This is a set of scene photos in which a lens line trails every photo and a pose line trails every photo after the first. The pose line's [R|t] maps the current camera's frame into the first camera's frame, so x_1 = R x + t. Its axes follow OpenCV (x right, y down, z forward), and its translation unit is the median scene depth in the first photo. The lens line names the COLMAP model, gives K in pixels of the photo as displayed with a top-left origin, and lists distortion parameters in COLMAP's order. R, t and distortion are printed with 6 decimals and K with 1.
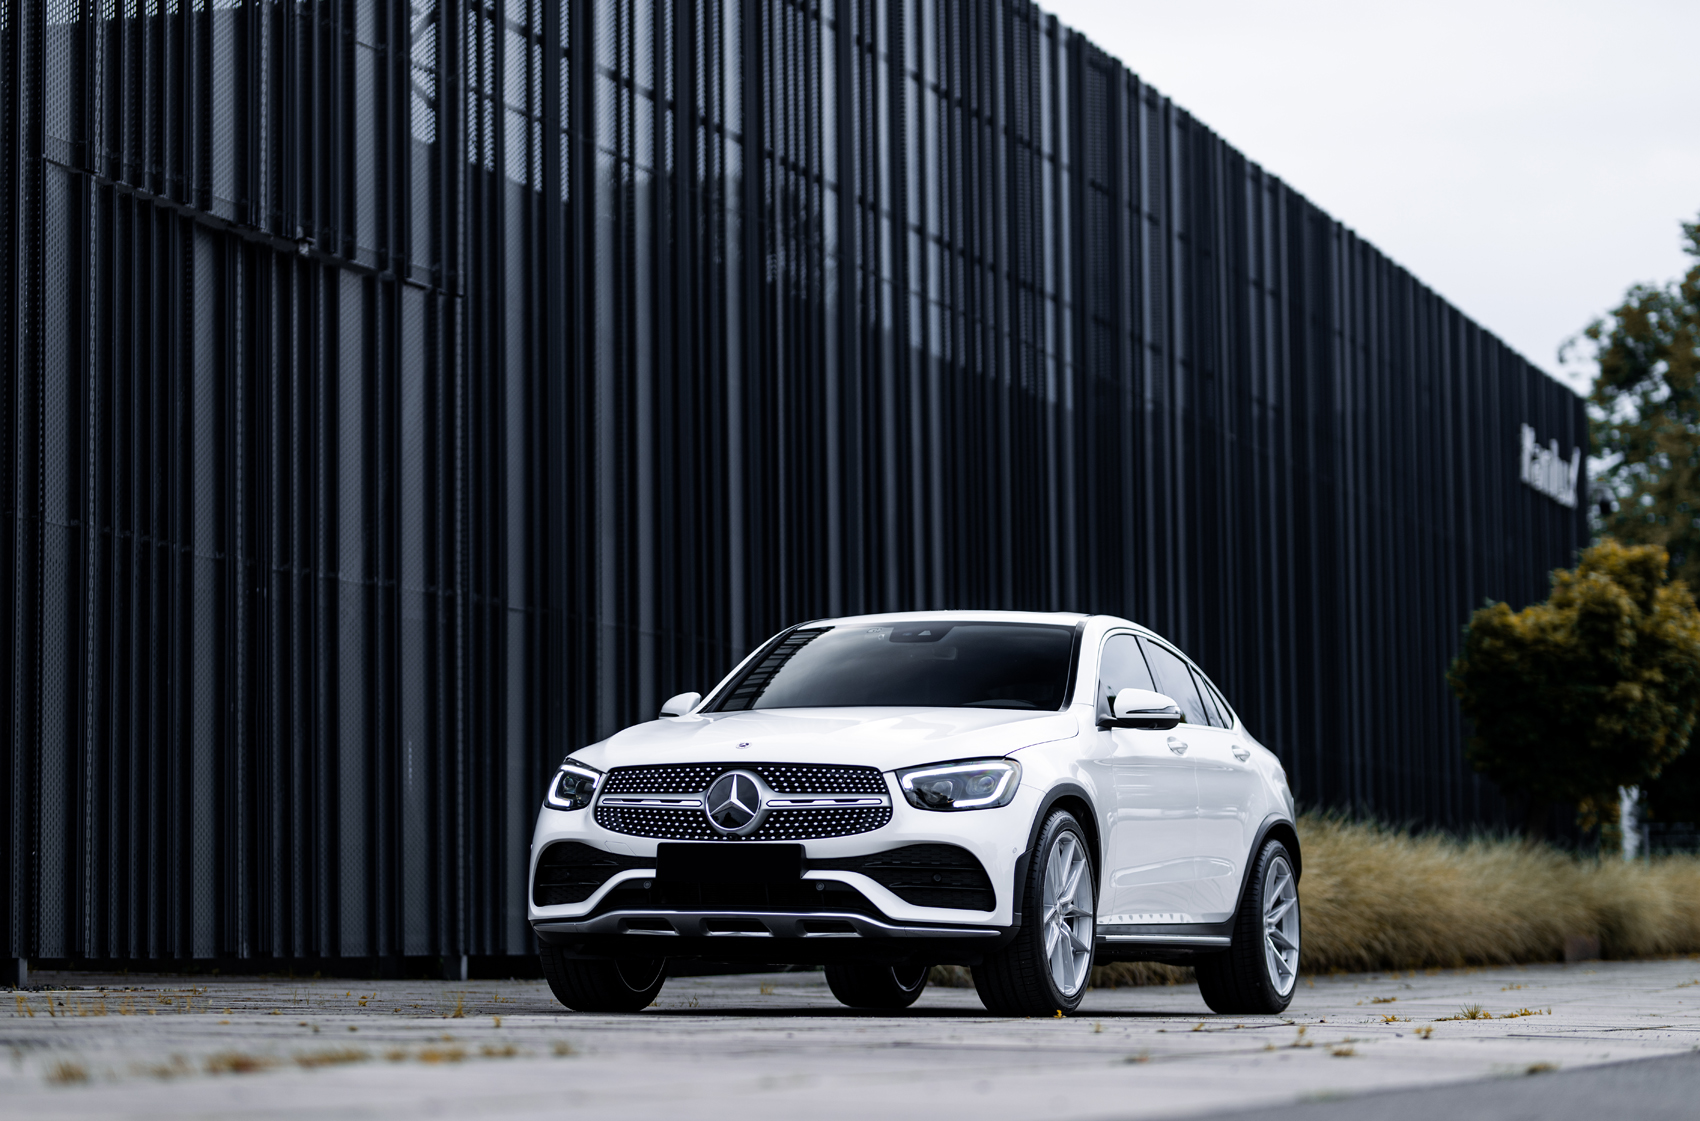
lens RADIAL K [[4130.2, 0, 846.9], [0, 4130.2, 566.4], [0, 0, 1]] dist [0.056582, -0.887304]
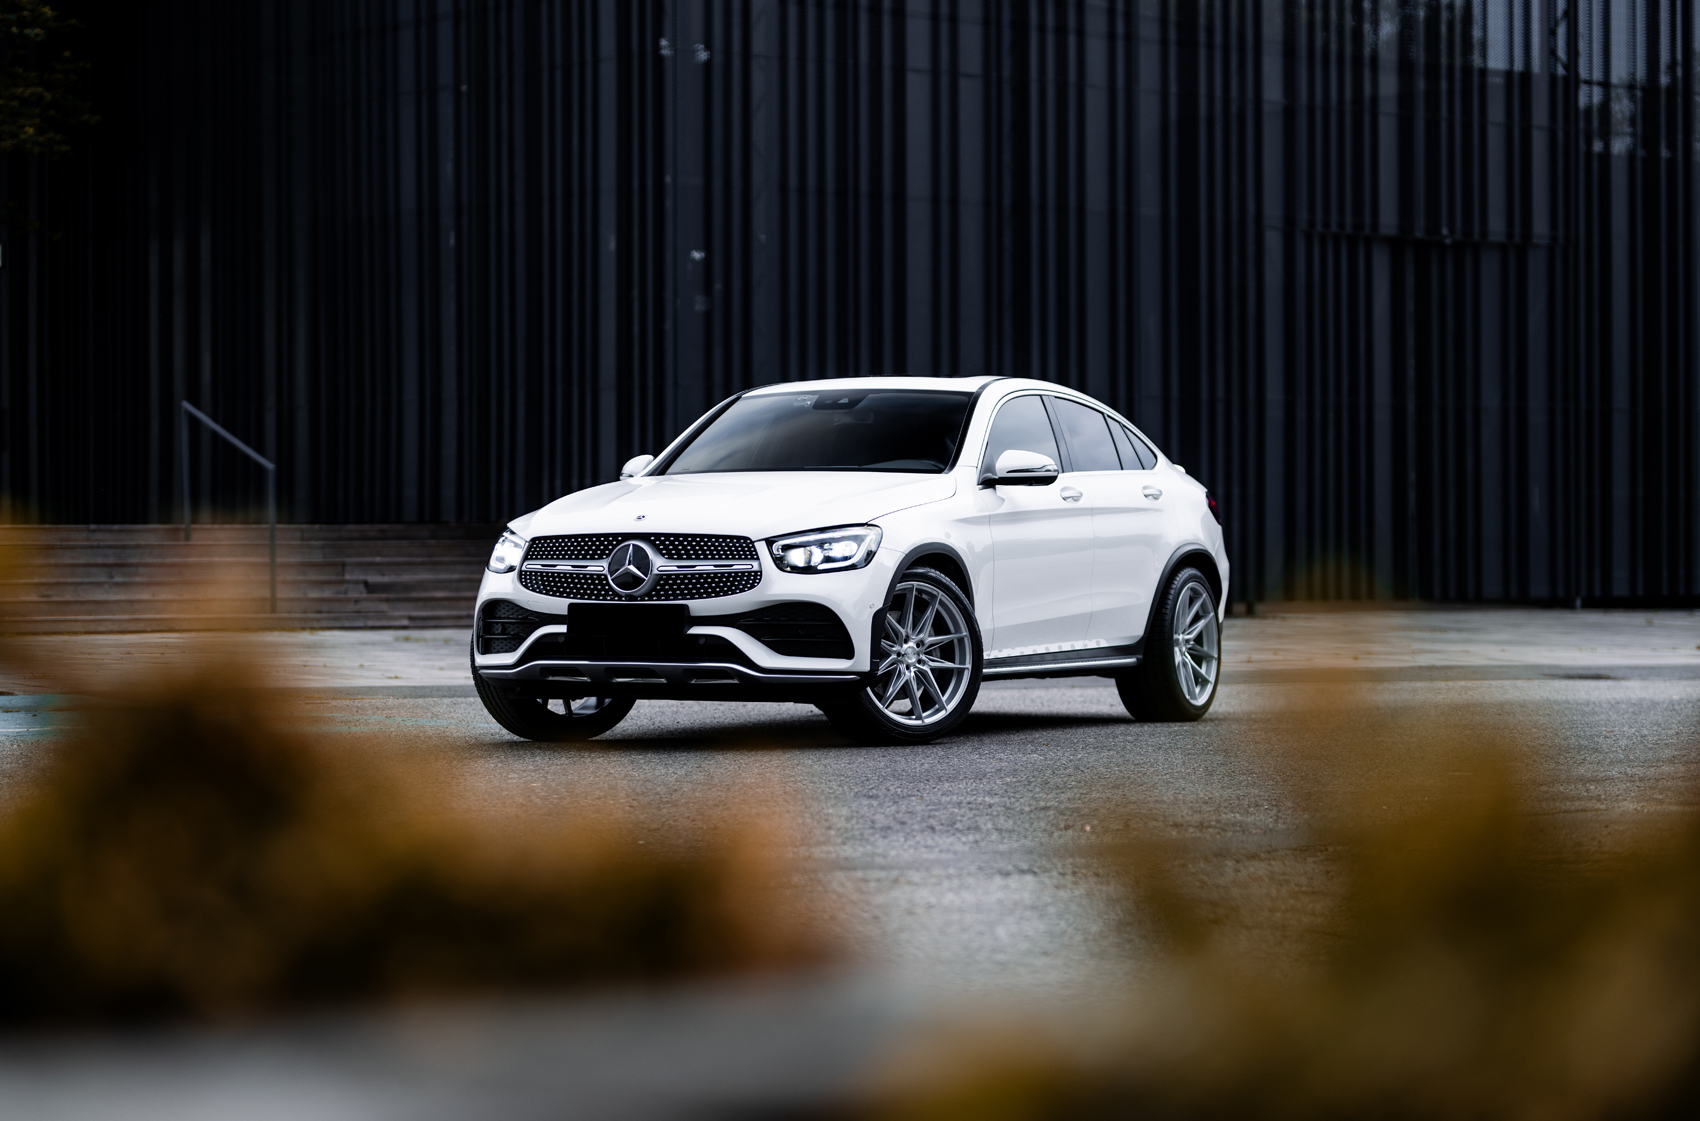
lens RADIAL K [[4033.2, 0, 847.4], [0, 4033.2, 556.8], [0, 0, 1]] dist [0.029396, -0.553943]
pose [[0.995580, -0.020948, -0.091549, 0.133224], [0.029226, 0.995509, 0.090041, -0.045055], [0.089252, -0.092319, 0.991721, -0.115224]]
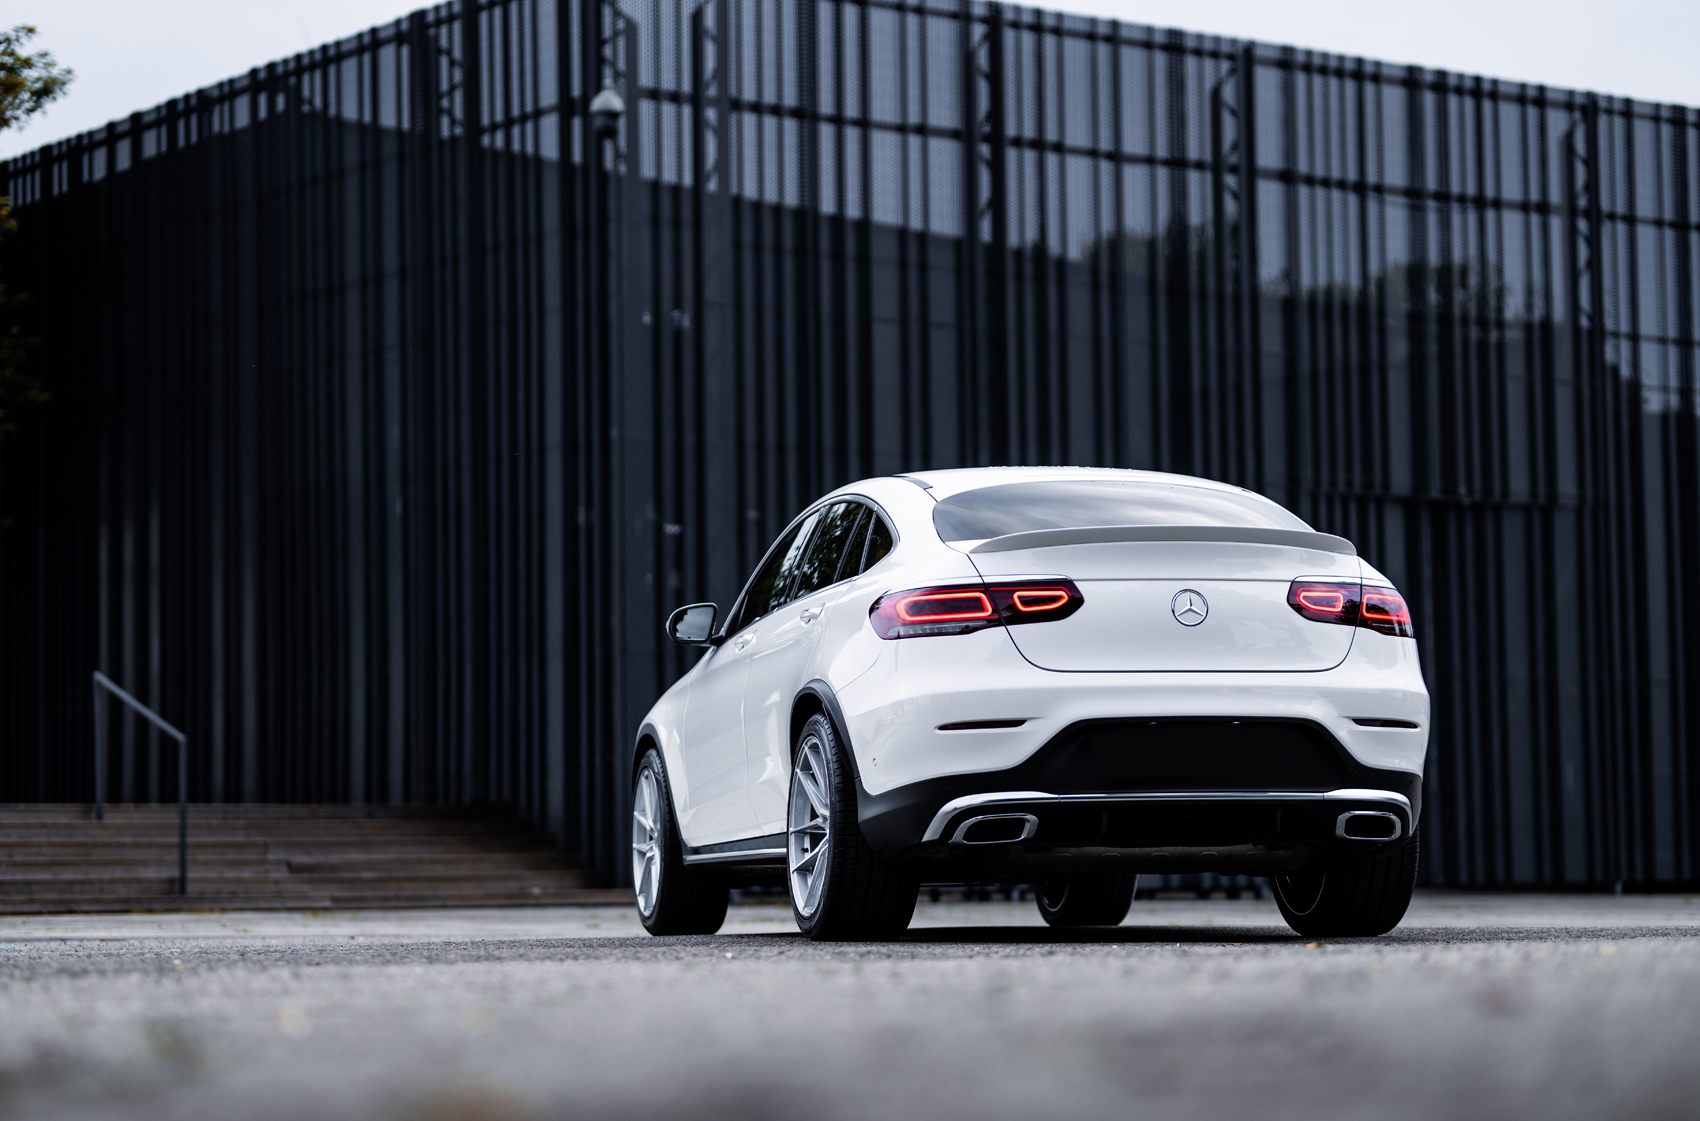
lens RADIAL K [[4130.2, 0, 846.9], [0, 4130.2, 566.4], [0, 0, 1]] dist [0.056582, -0.887304]
pose [[0.992156, -0.042386, -0.117598, 0.211975], [0.043199, 0.999057, 0.004369, 0.015298], [0.117301, -0.009415, 0.993052, -0.009321]]
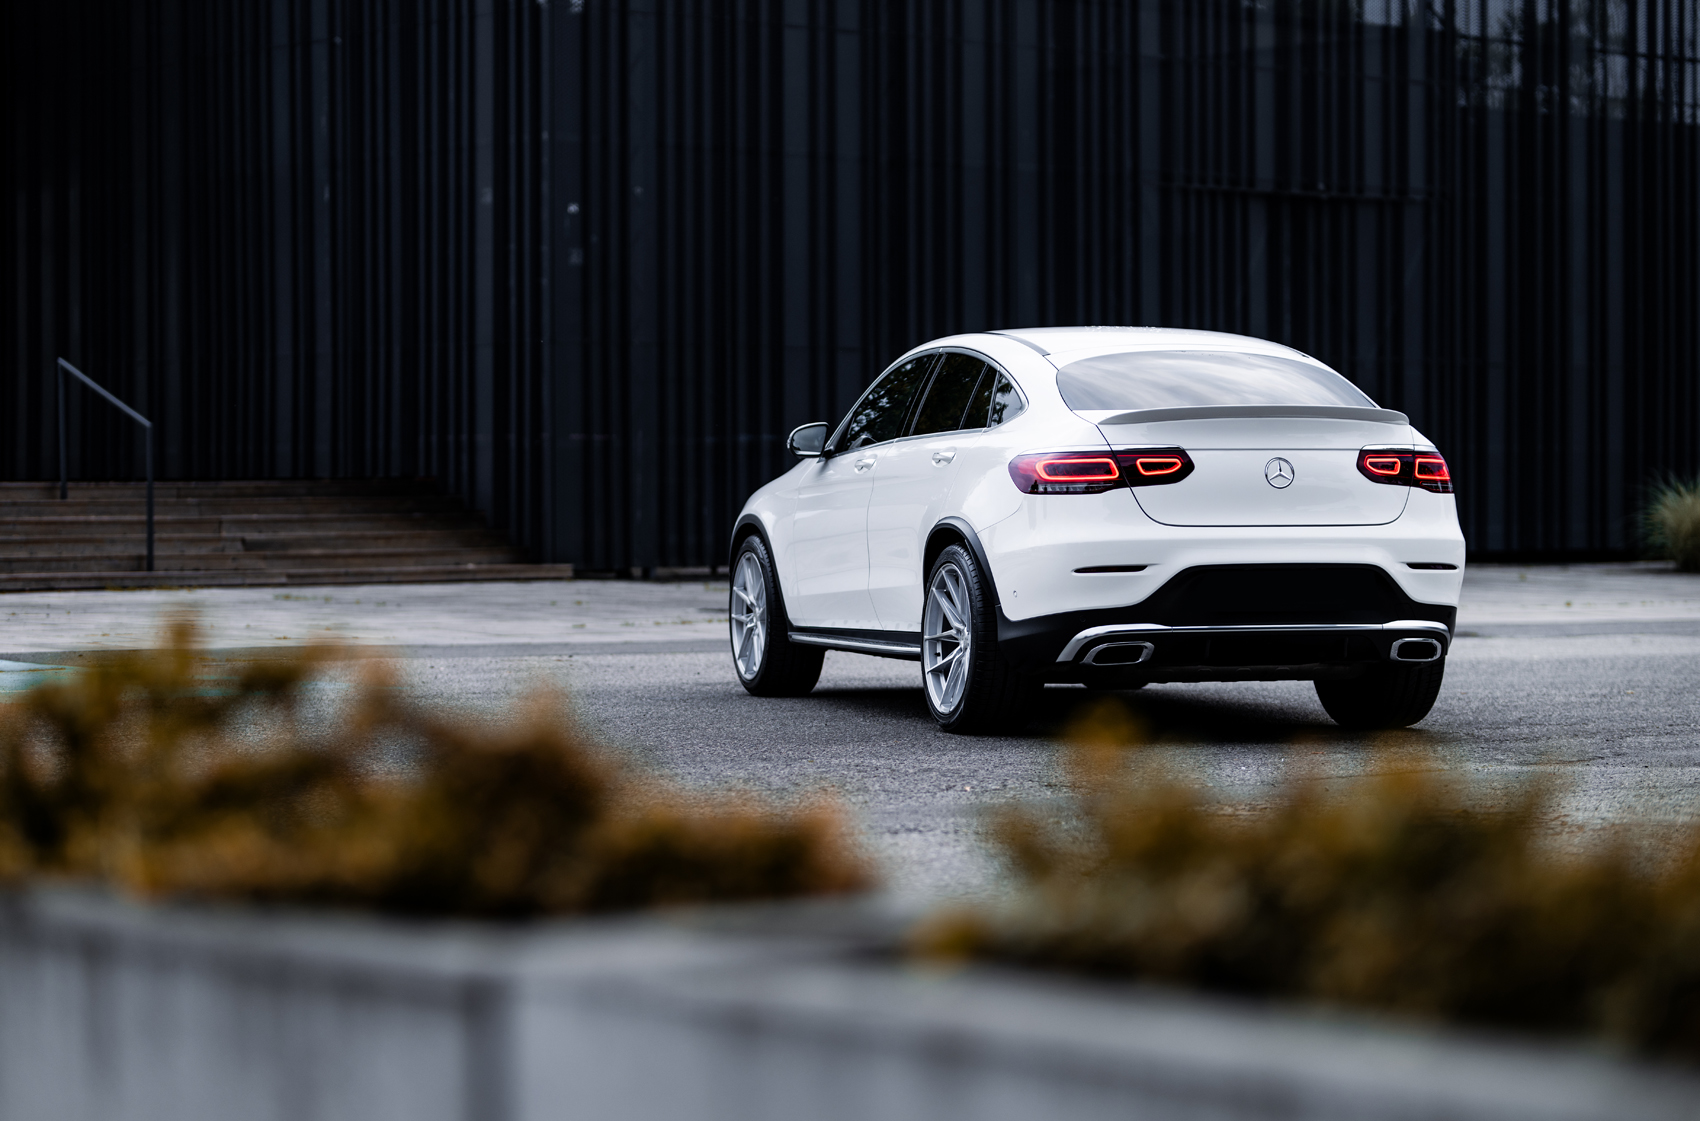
lens RADIAL K [[4175.4, 0, 848.5], [0, 4175.4, 558.4], [0, 0, 1]] dist [0.036174, -0.462703]
pose [[0.998010, -0.020169, -0.059745, 0.135176], [0.026358, 0.994156, 0.104690, -0.061404], [0.057285, -0.106056, 0.992709, -0.206196]]
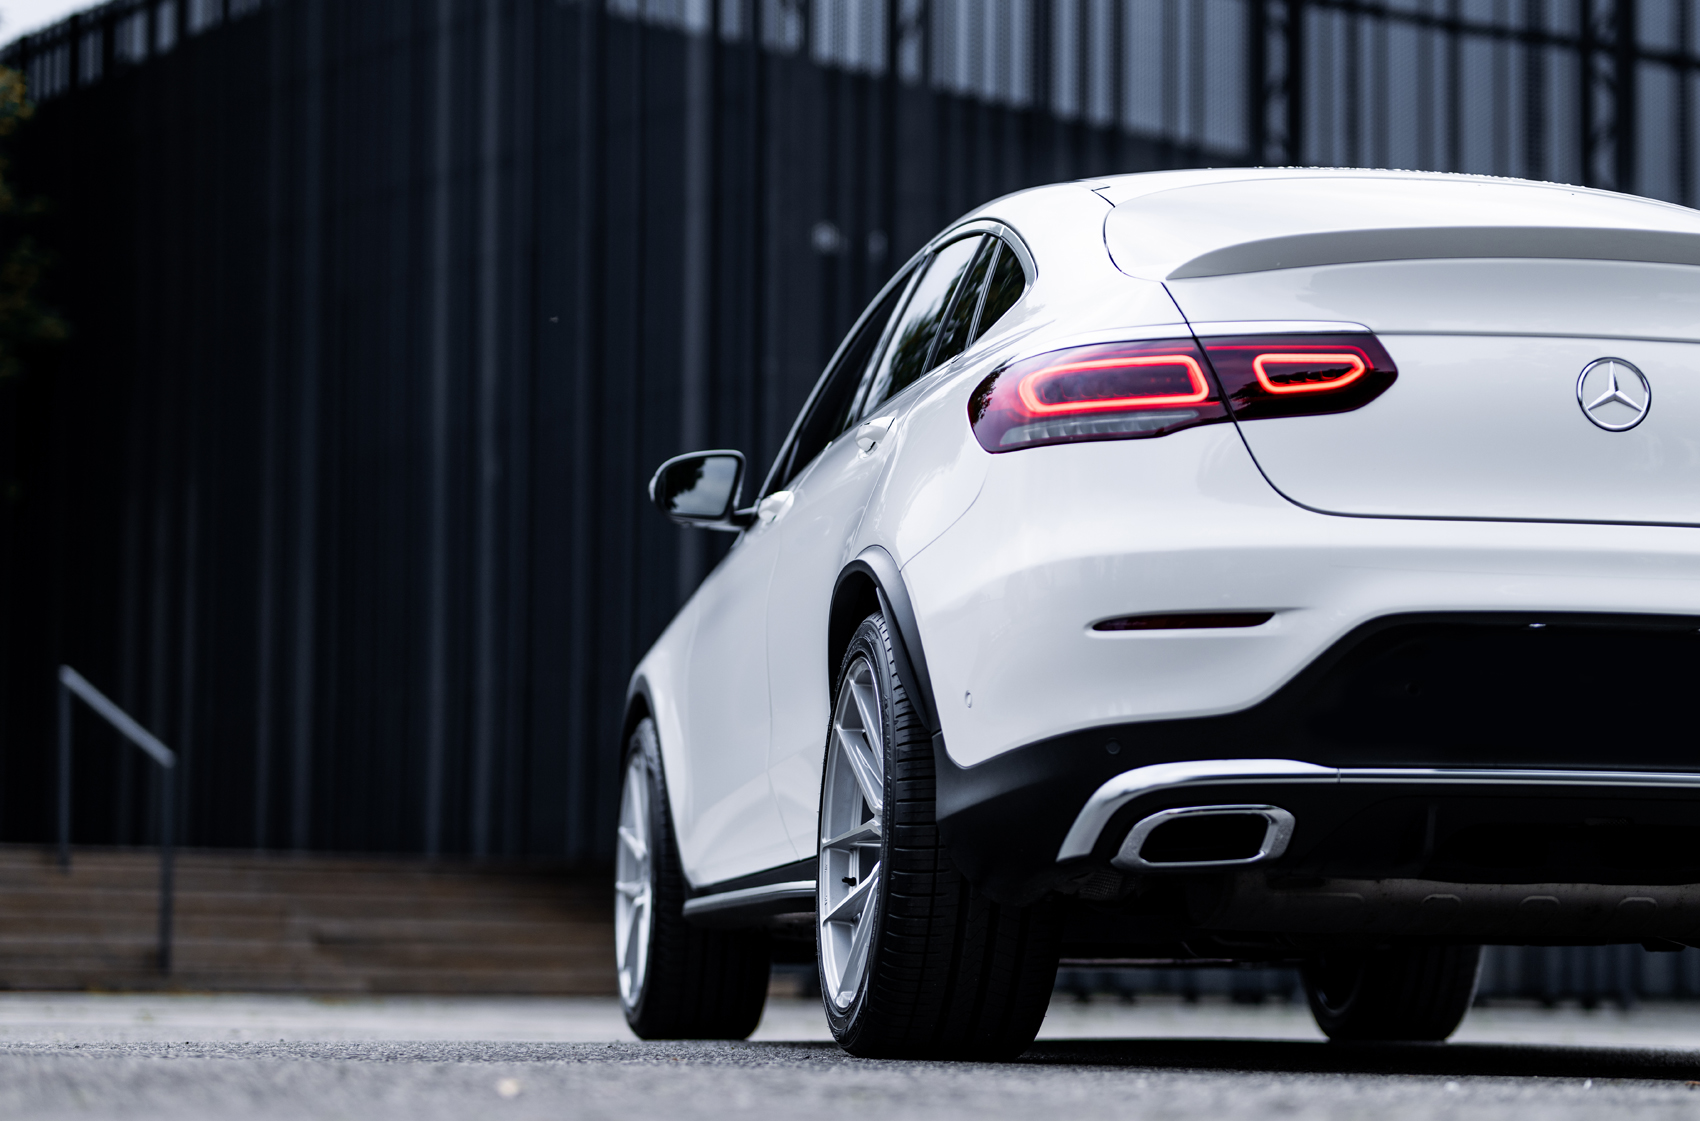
lens RADIAL K [[4667.4, 0, 850.1], [0, 4667.4, 560.7], [0, 0, 1]] dist [-0.007880, -0.732208]
pose [[0.983974, -0.024702, -0.176592, 0.188199], [0.022794, 0.999658, -0.012824, 0.051963], [0.176849, 0.008593, 0.984201, 0.371332]]
